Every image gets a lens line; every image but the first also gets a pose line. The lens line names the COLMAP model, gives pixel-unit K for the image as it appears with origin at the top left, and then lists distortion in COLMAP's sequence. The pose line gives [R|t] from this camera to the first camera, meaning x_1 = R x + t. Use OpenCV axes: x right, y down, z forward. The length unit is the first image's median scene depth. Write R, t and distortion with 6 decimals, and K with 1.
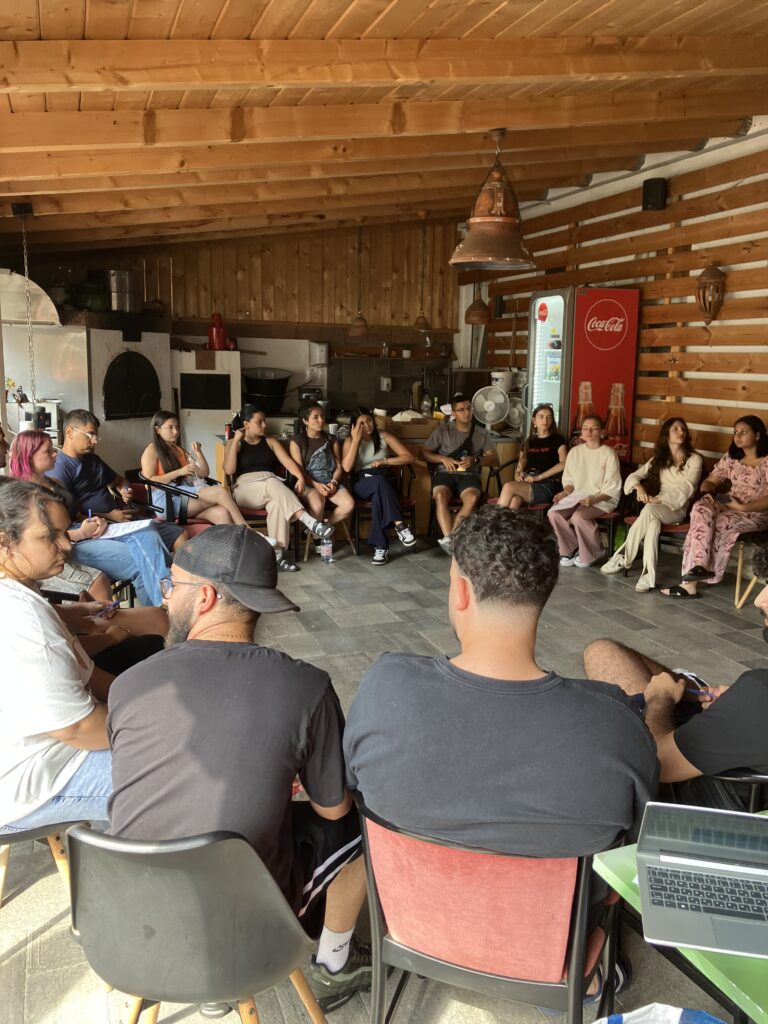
lens RADIAL K [[851.1, 0, 466.2], [0, 851.1, 511.5], [0, 0, 1]] dist [0.009067, 0.003385]
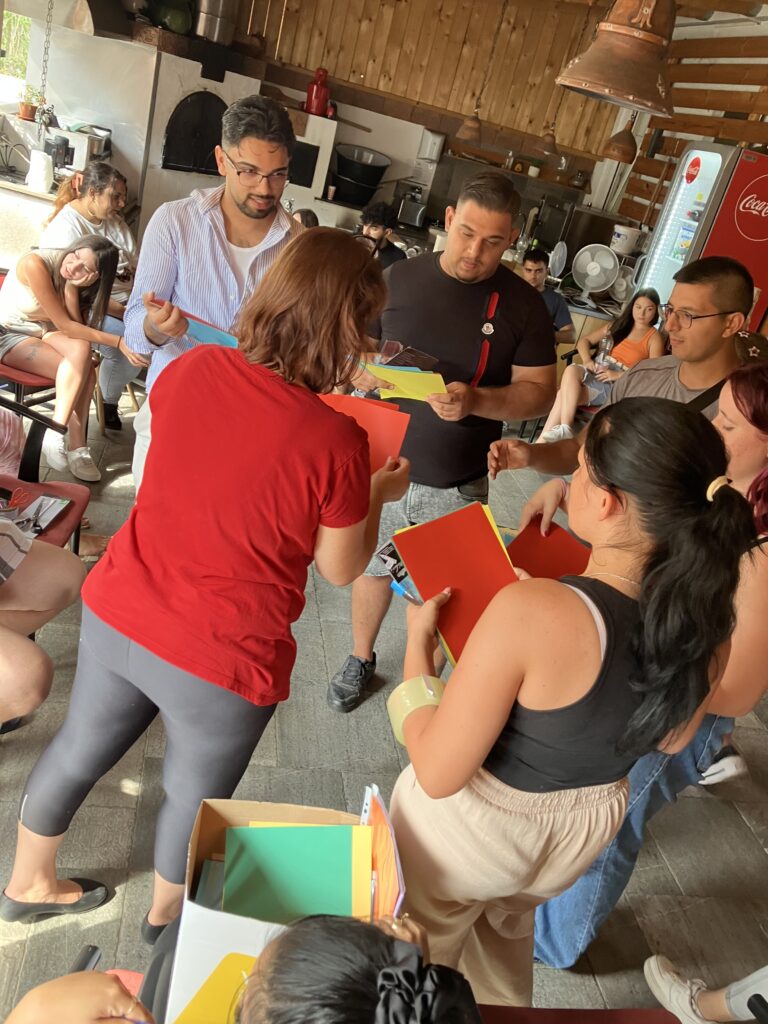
lens RADIAL K [[863.8, 0, 434.2], [0, 863.8, 513.2], [0, 0, 1]] dist [-0.078077, 0.153764]
pose [[0.945514, 0.304171, -0.116117, 0.053018], [-0.270541, 0.932427, 0.239557, -0.064325], [0.181137, -0.195090, 0.963914, 0.138643]]
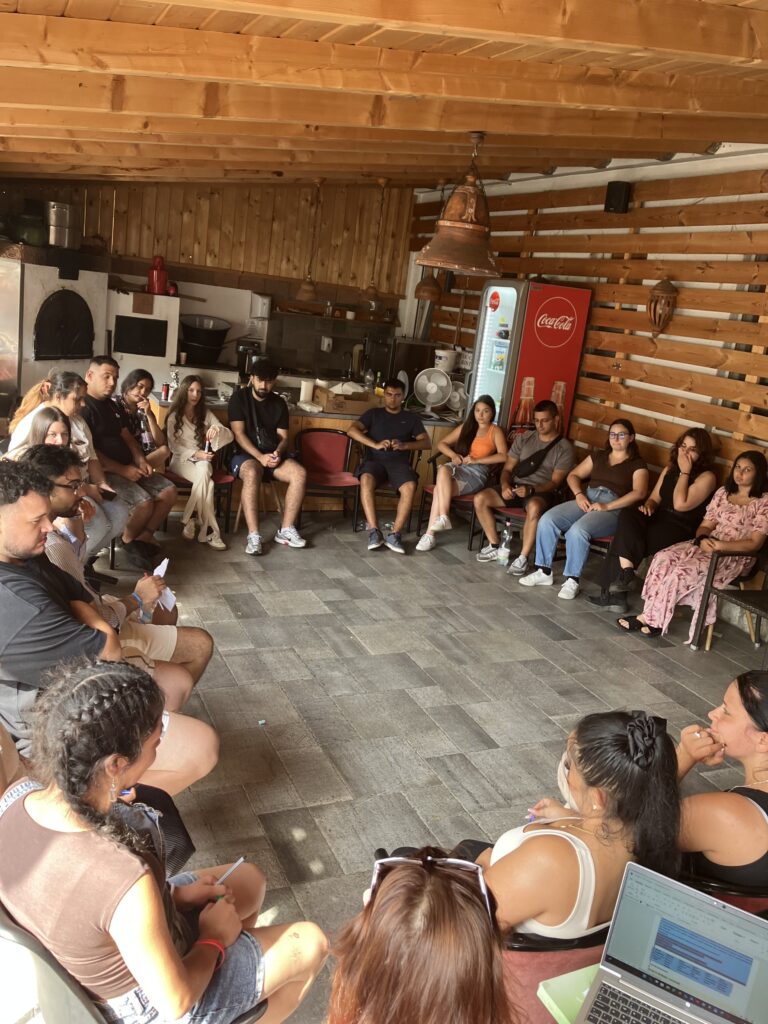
lens RADIAL K [[840.4, 0, 450.8], [0, 840.4, 512.4], [0, 0, 1]] dist [0.007501, -0.008097]
pose [[0.991566, 0.096688, 0.086301, -0.022636], [-0.102703, 0.992371, 0.068202, -0.050846], [-0.079048, -0.076490, 0.993932, 0.004611]]
